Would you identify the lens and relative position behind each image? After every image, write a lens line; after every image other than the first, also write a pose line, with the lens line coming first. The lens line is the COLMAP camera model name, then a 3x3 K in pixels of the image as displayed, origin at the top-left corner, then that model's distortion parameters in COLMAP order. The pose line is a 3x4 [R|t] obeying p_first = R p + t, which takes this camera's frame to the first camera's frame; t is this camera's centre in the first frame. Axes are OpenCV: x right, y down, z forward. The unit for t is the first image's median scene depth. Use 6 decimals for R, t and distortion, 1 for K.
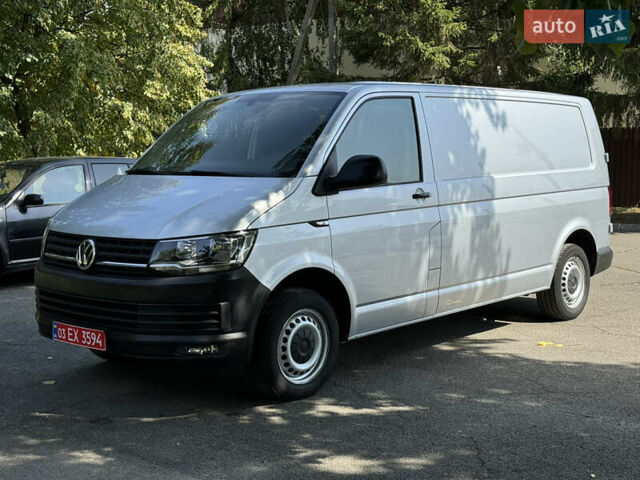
lens RADIAL K [[865.8, 0, 320.8], [0, 865.8, 243.4], [0, 0, 1]] dist [0.121304, 0.000000]
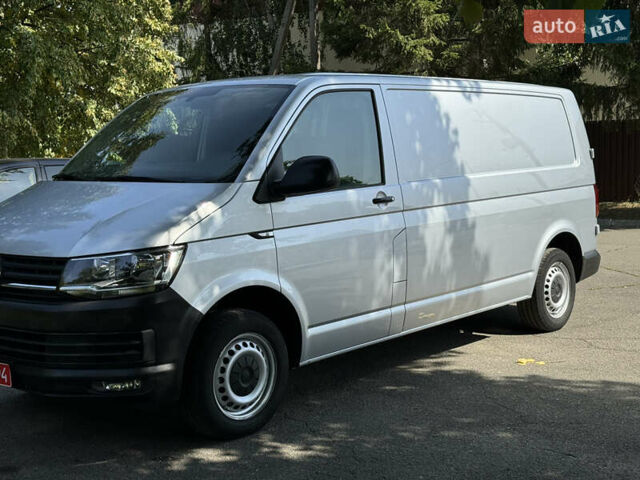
lens RADIAL K [[865.8, 0, 319.7], [0, 865.8, 241.7], [0, 0, 1]] dist [0.121304, 0.000000]
pose [[0.999895, -0.013129, 0.006129, 0.048499], [0.013113, 0.999910, 0.002759, -0.016889], [-0.006164, -0.002679, 0.999977, 0.118513]]
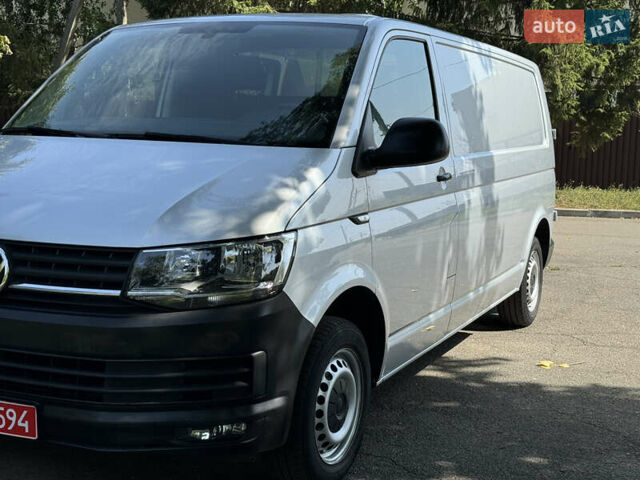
lens RADIAL K [[865.8, 0, 317.6], [0, 865.8, 246.0], [0, 0, 1]] dist [0.121304, 0.000000]
pose [[0.959035, -0.004873, 0.283247, -0.209967], [-0.004632, 0.999449, 0.032878, -0.022661], [-0.283251, -0.032843, 0.958483, 0.354068]]
